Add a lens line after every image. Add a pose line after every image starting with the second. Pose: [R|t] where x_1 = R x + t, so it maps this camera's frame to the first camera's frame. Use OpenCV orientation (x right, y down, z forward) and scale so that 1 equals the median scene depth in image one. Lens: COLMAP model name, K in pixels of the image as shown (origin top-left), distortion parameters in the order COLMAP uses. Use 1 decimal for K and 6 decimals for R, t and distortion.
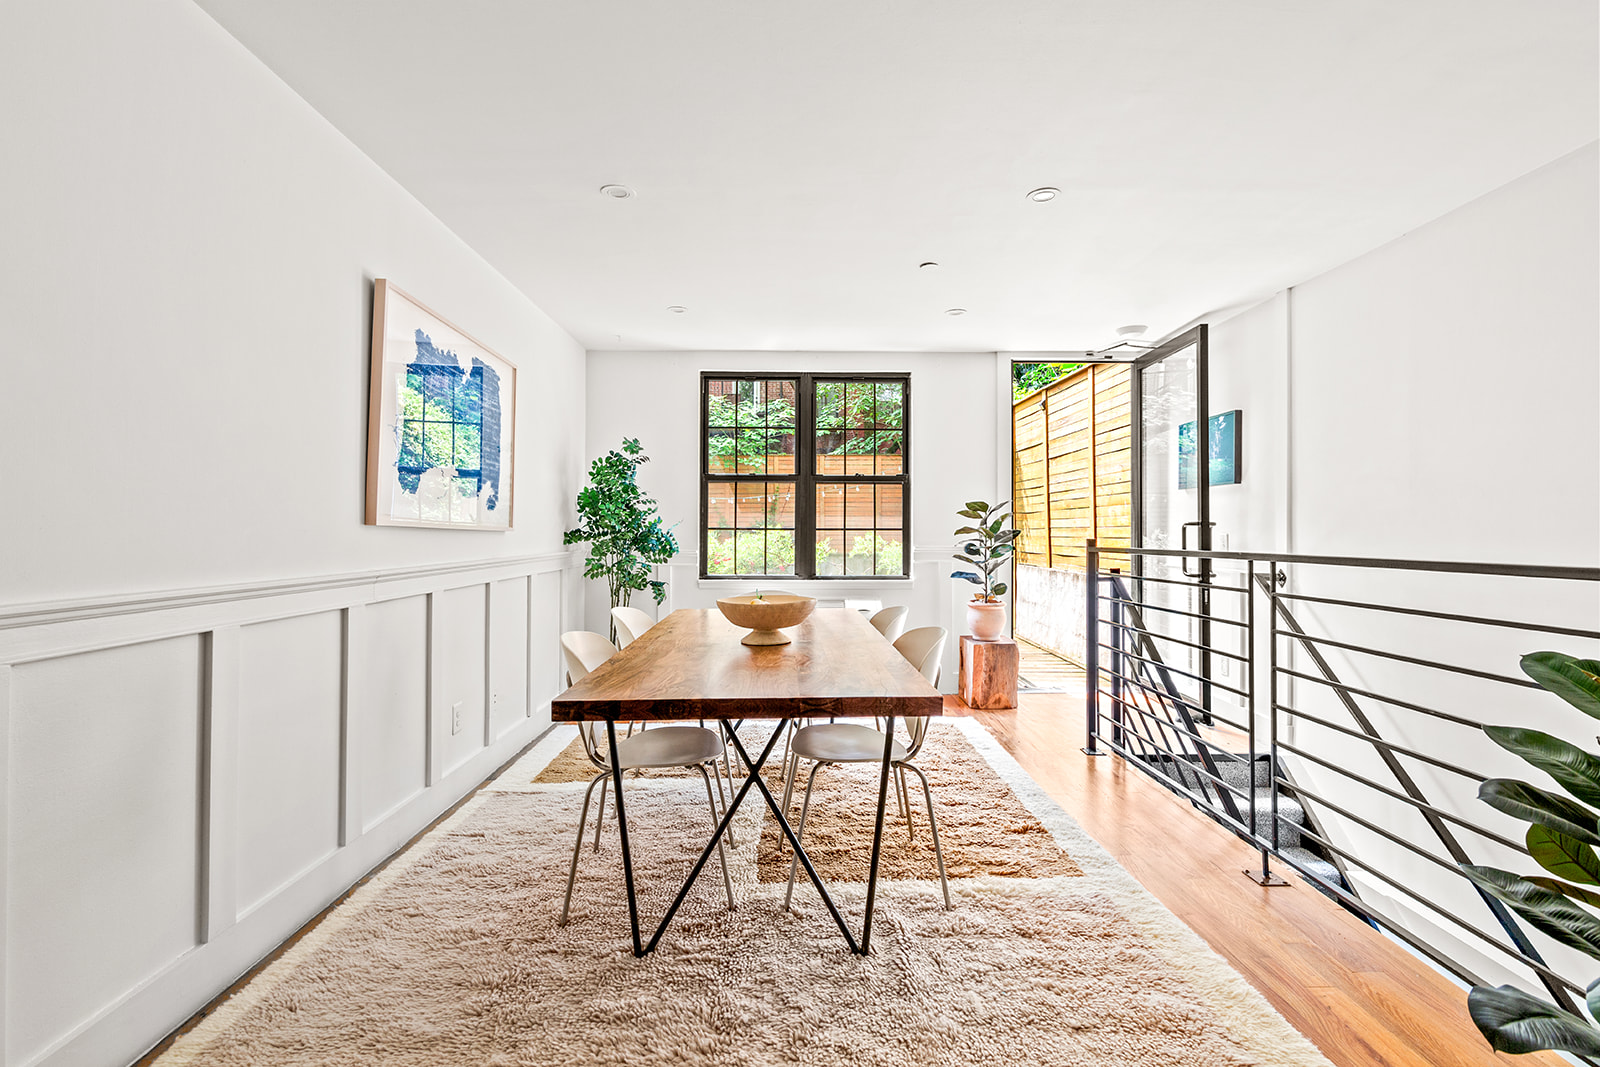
lens RADIAL K [[732.8, 0, 800.1], [0, 732.8, 524.5], [0, 0, 1]] dist [0.000313, 0.000467]
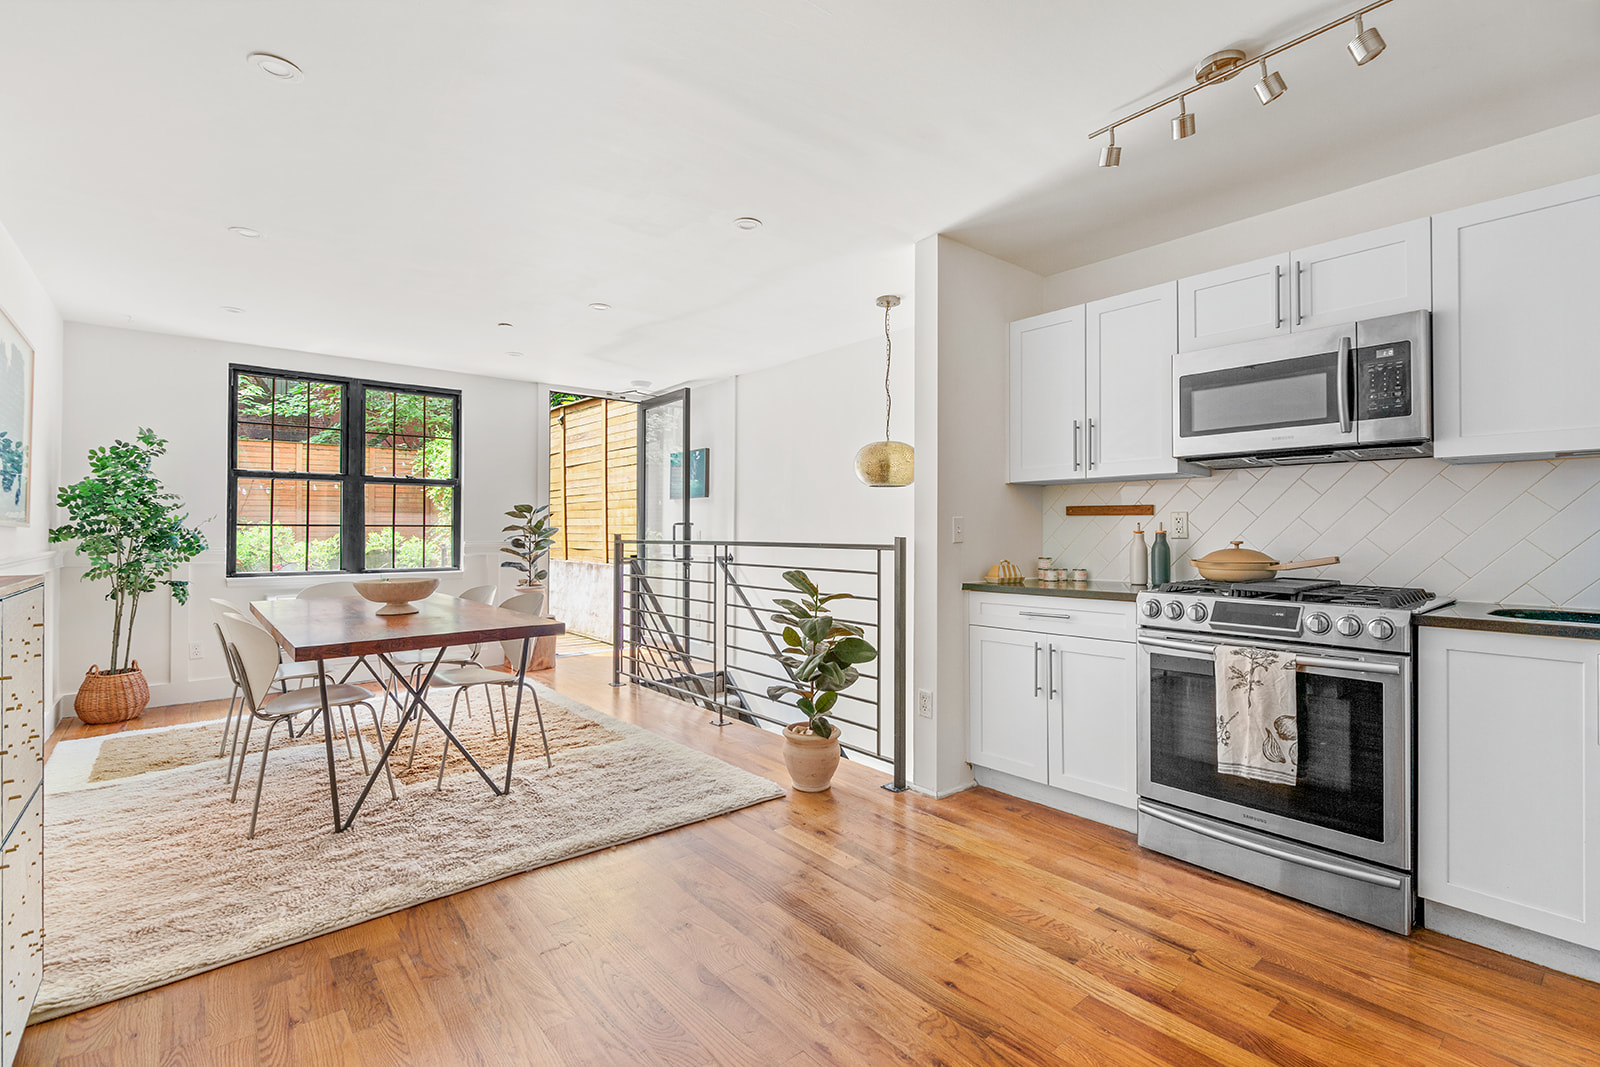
lens RADIAL K [[732.8, 0, 800.1], [0, 732.8, 524.5], [0, 0, 1]] dist [0.000313, 0.000467]
pose [[0.782538, 0.005341, 0.622580, -0.166365], [-0.007439, 0.999972, 0.000772, -0.002131], [-0.622558, -0.005235, 0.782556, -0.260548]]
